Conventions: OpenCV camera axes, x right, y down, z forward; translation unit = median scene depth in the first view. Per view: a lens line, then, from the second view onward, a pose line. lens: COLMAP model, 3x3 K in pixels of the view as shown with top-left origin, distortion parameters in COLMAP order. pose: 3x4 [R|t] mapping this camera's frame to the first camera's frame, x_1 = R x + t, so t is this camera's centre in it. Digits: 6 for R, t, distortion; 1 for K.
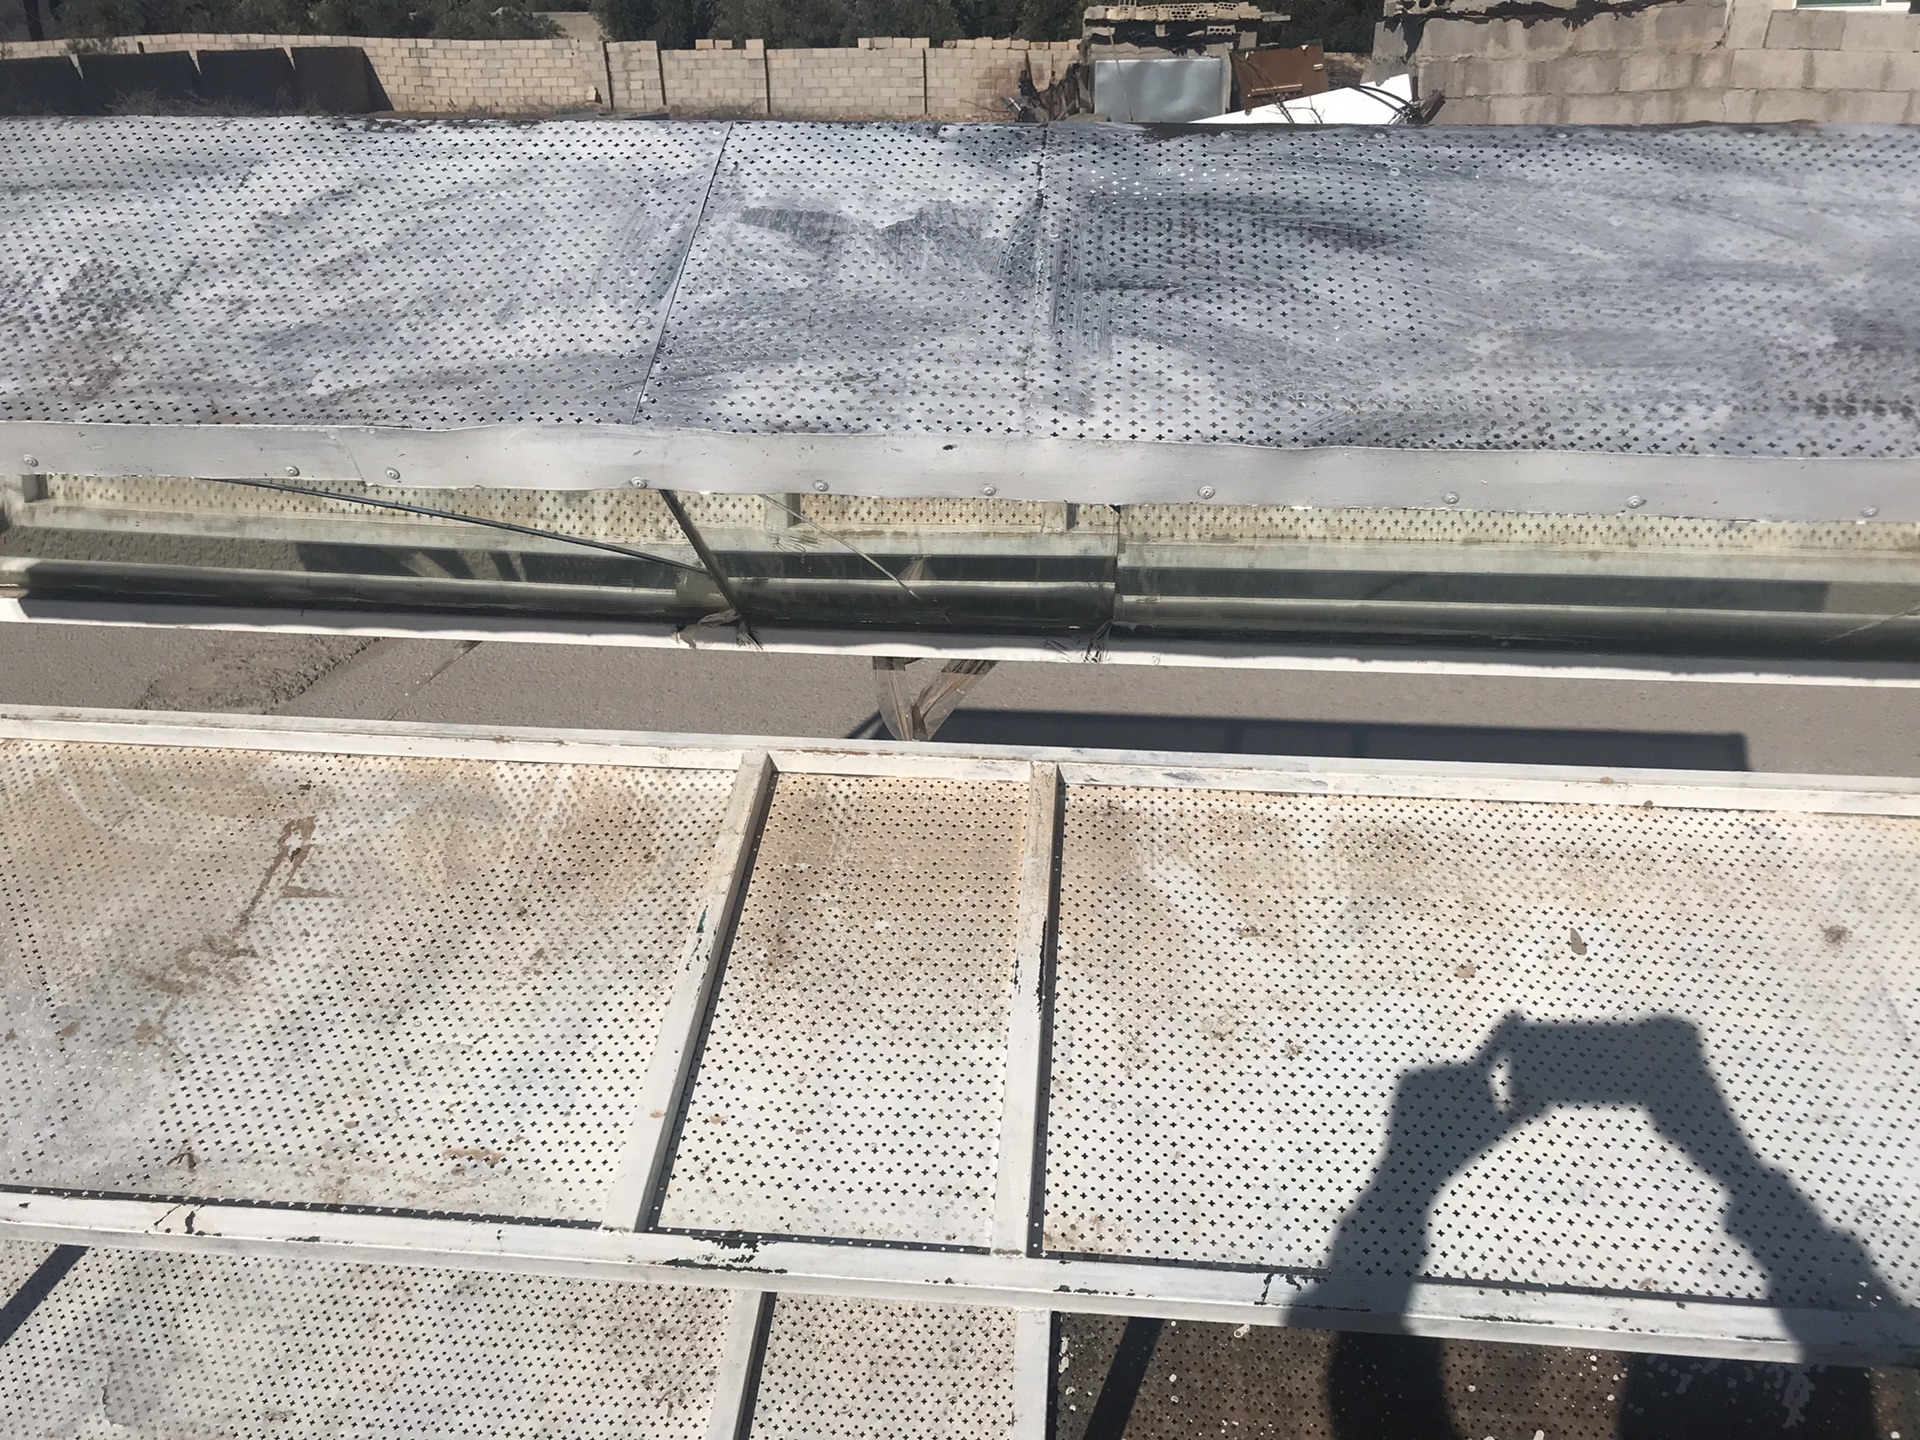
lens RADIAL K [[1622.5, 0, 938.4], [0, 1622.5, 708.1], [0, 0, 1]] dist [0.003879, 0.010824]
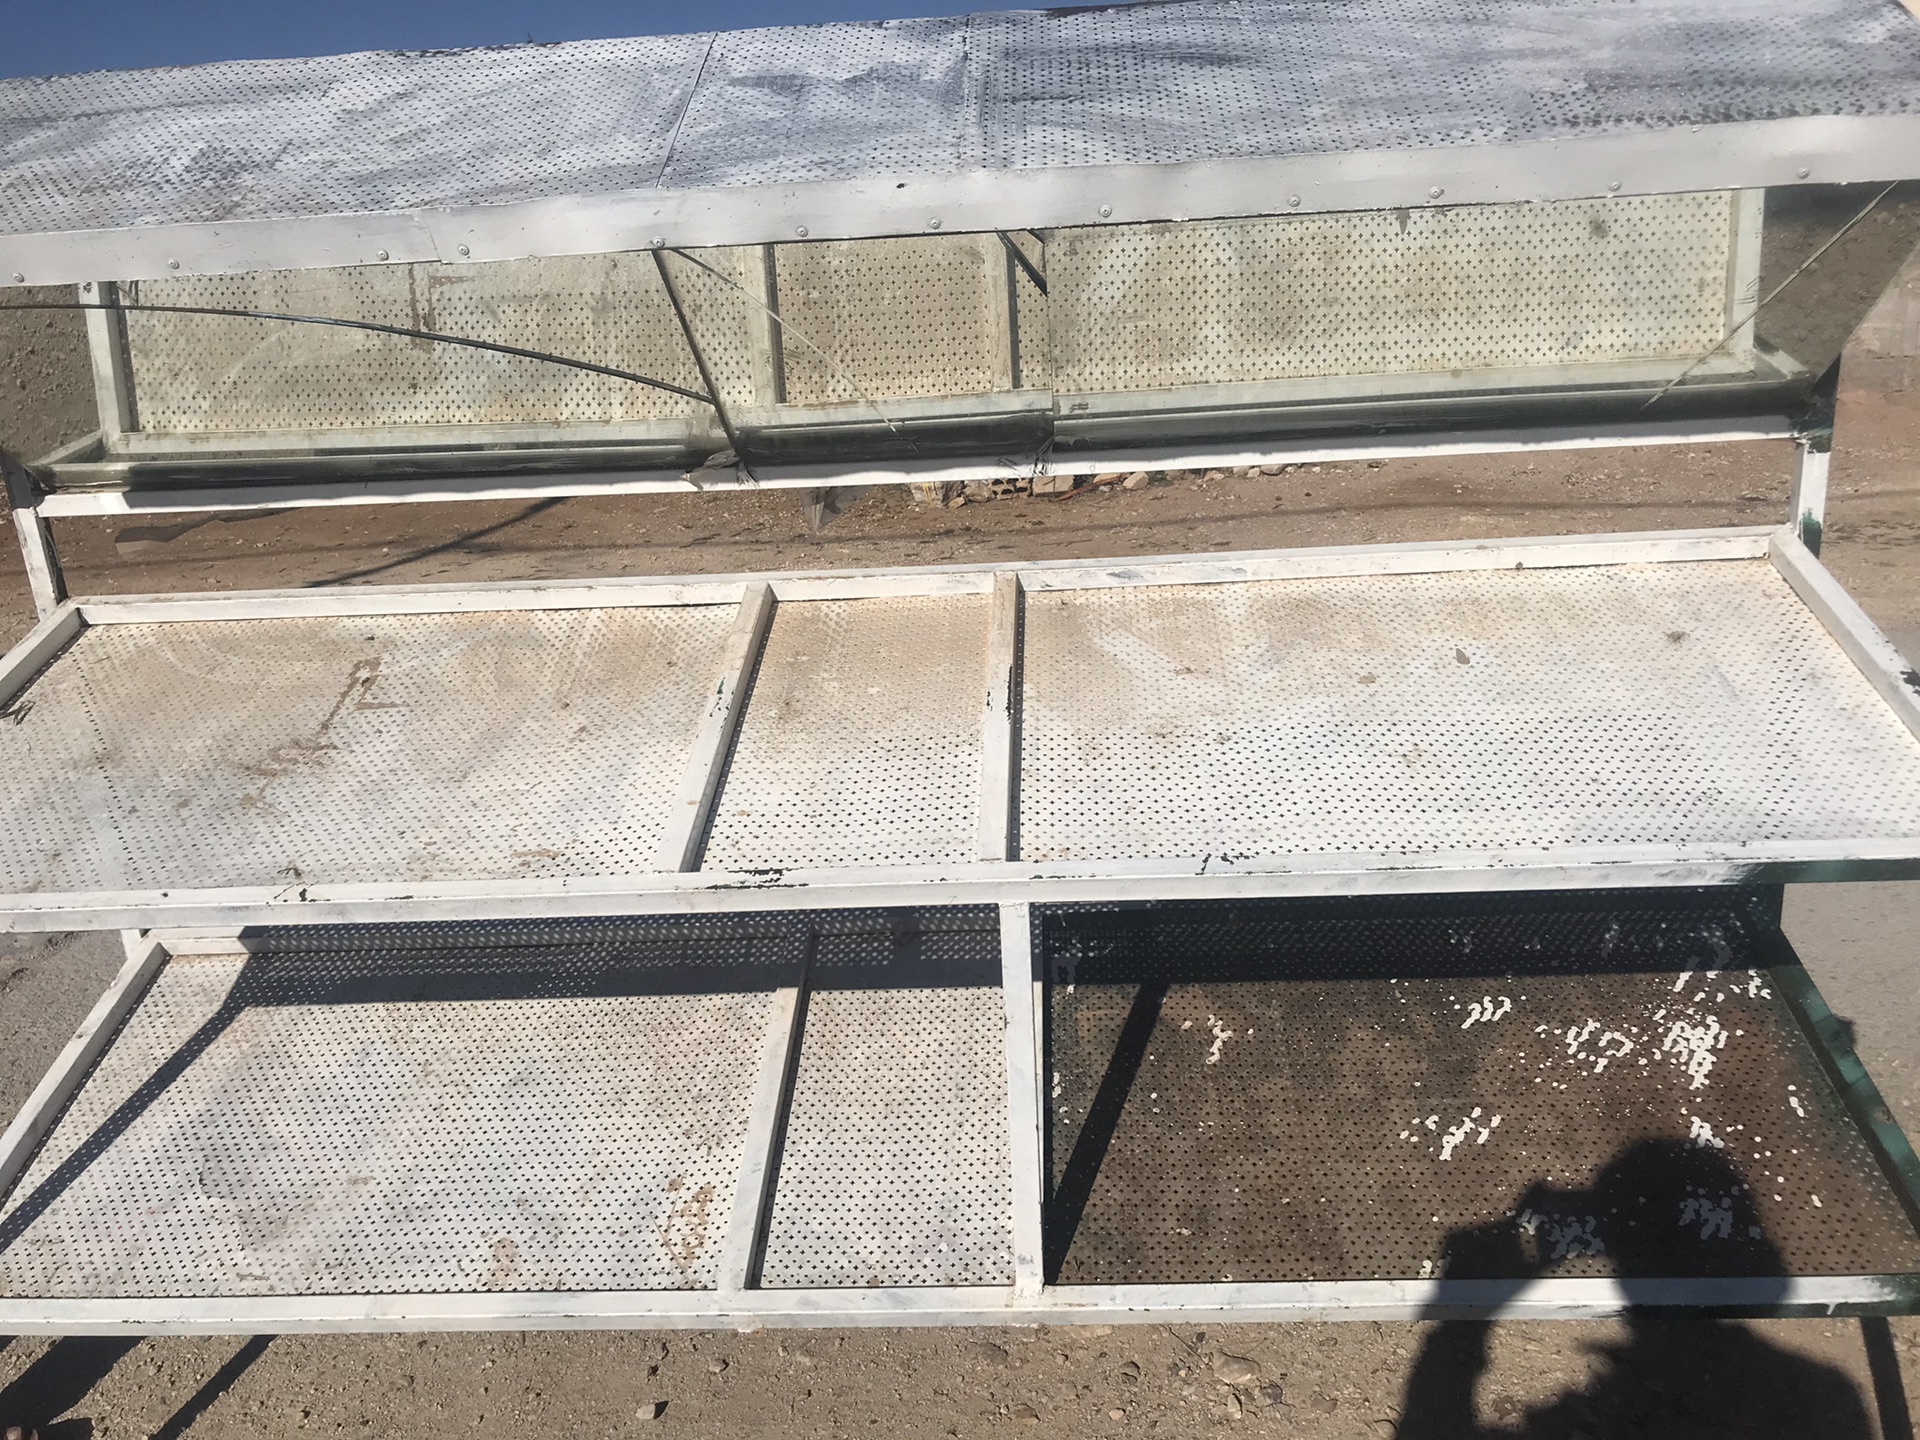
lens RADIAL K [[1622.5, 0, 937.7], [0, 1622.5, 702.0], [0, 0, 1]] dist [0.003879, 0.010824]
pose [[0.998195, -0.058868, 0.011848, -0.002990], [0.059864, 0.991024, -0.119530, 0.297605], [-0.004705, 0.120023, 0.992760, -0.168225]]
